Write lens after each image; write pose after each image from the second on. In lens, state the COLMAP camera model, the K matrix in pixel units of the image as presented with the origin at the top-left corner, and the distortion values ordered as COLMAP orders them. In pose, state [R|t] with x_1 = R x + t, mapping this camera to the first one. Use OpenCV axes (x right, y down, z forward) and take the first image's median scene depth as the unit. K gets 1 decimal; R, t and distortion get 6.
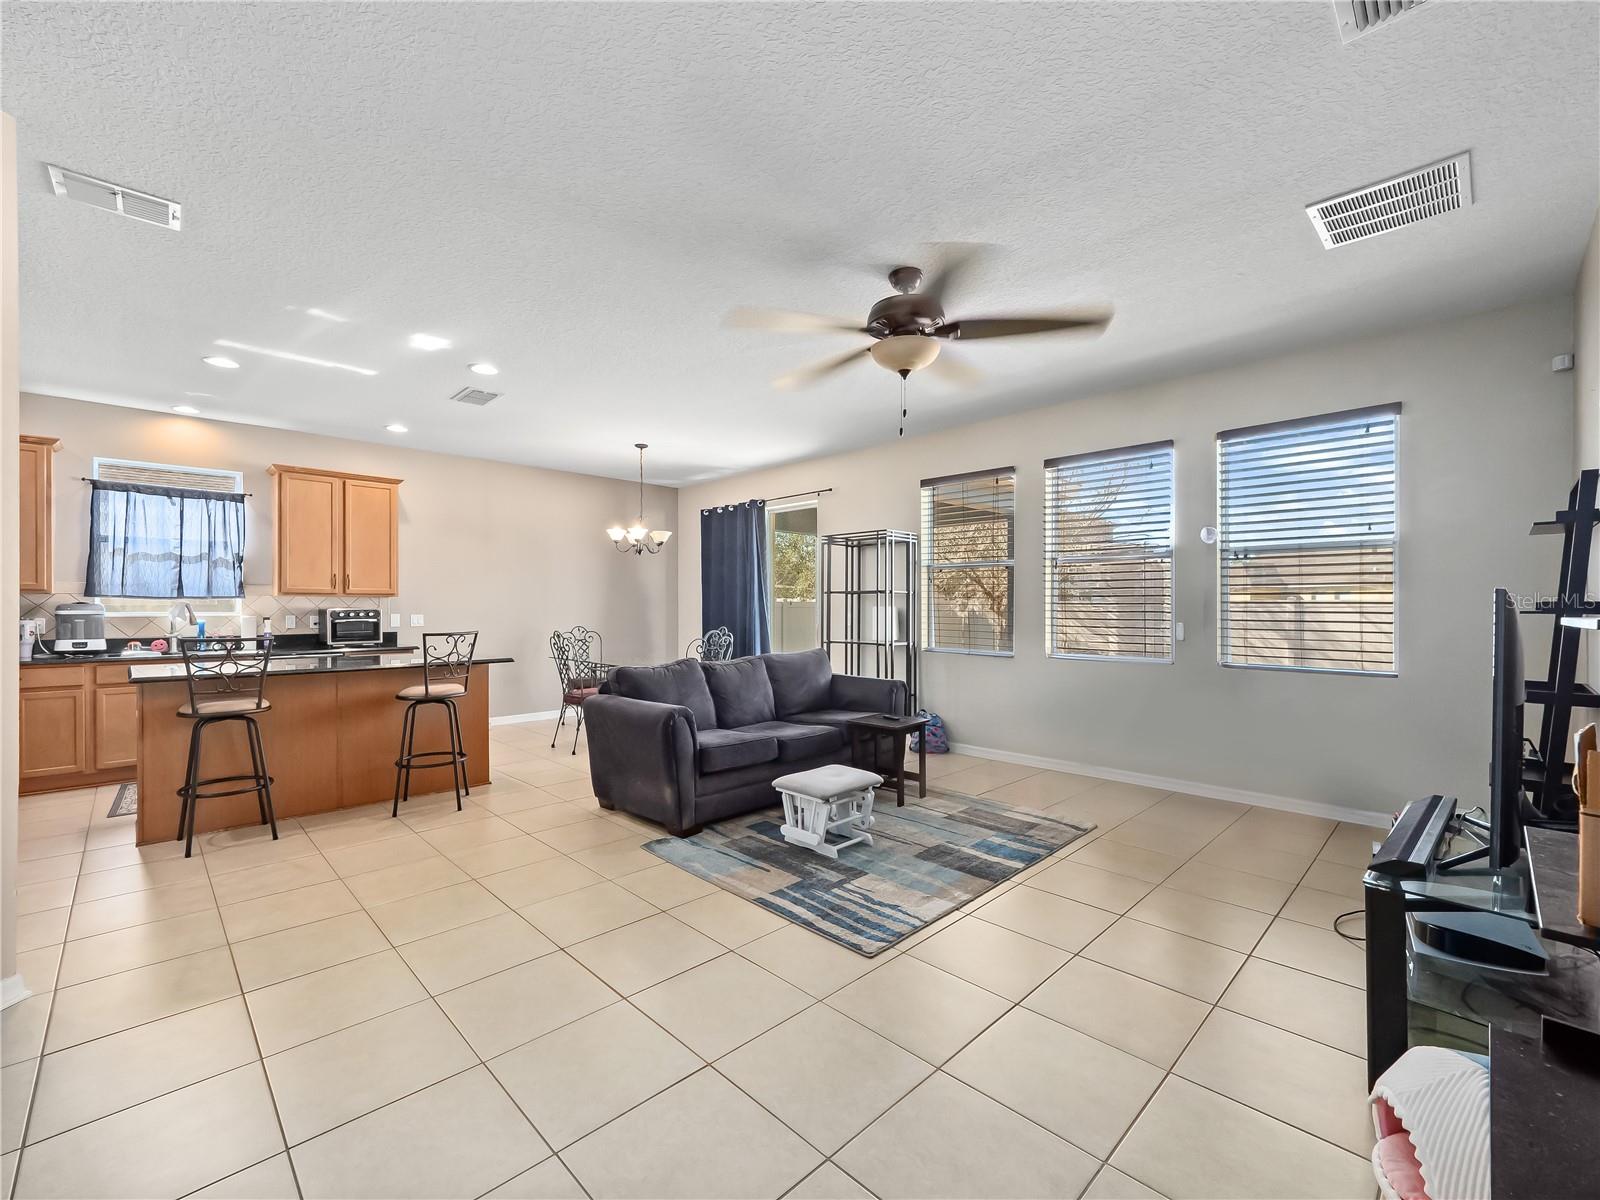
lens RADIAL K [[676.9, 0, 800.0], [0, 676.9, 600.0], [0, 0, 1]] dist [0.000050, 0.000005]
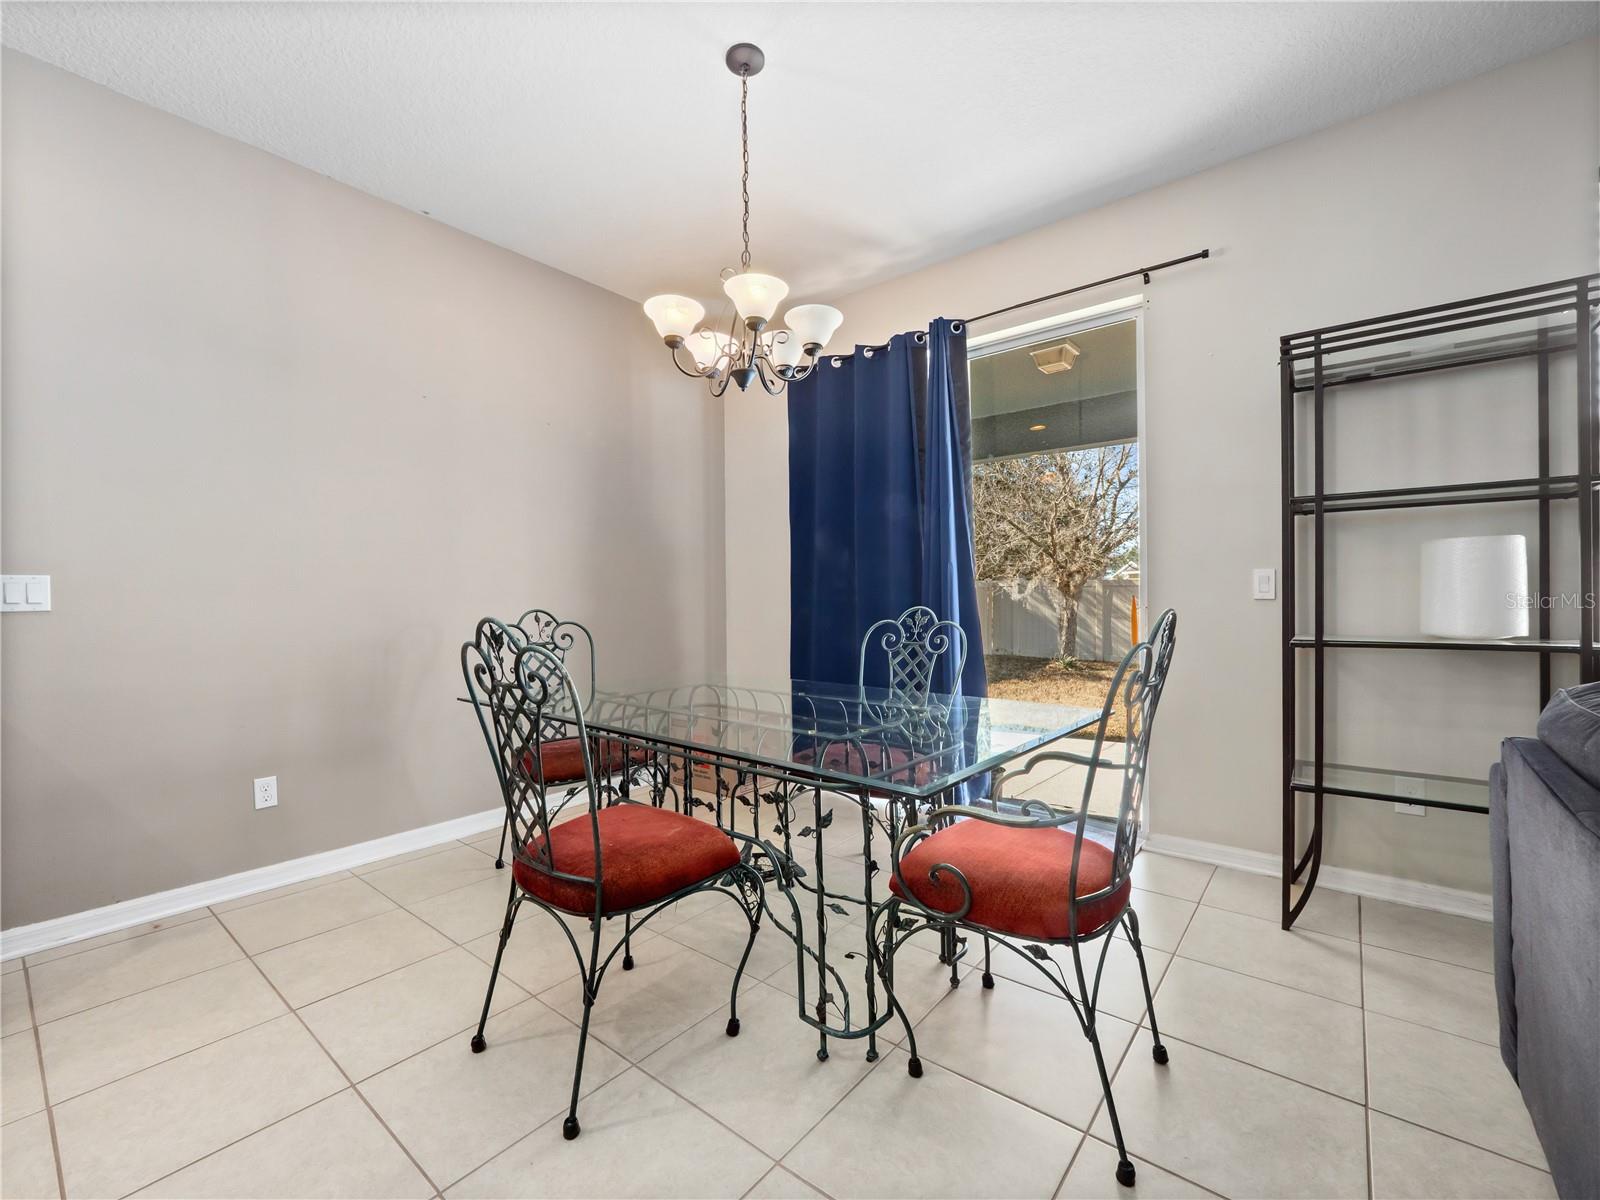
lens RADIAL K [[676.9, 0, 800.0], [0, 676.9, 600.0], [0, 0, 1]] dist [0.000050, 0.000005]
pose [[0.995021, -0.011853, 0.098956, -0.205827], [0.010495, 0.999844, 0.014225, 0.027976], [-0.099109, -0.013115, 0.994990, 0.565360]]
